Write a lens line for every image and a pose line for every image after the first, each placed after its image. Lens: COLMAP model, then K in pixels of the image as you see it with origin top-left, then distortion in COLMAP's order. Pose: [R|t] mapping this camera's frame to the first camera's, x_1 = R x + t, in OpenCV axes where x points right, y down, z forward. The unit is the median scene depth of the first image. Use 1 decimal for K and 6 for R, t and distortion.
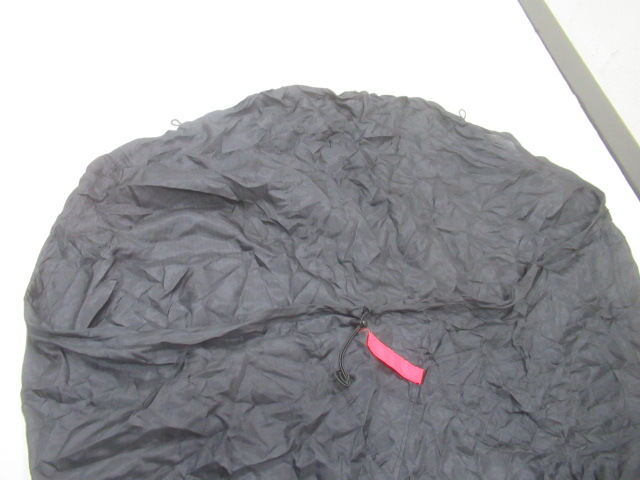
lens RADIAL K [[464.6, 0, 320.0], [0, 464.6, 240.0], [0, 0, 1]] dist [-0.001119, -0.000179]
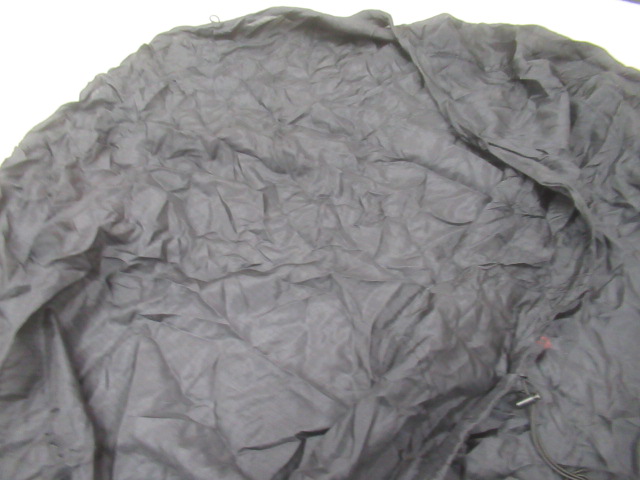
lens RADIAL K [[466.4, 0, 320.0], [0, 466.4, 240.0], [0, 0, 1]] dist [0.094524, 0.001683]
pose [[0.664131, -0.727201, 0.173519, -0.002060], [0.713787, 0.685792, 0.142121, 0.034338], [-0.222348, 0.029469, 0.974522, 0.190106]]
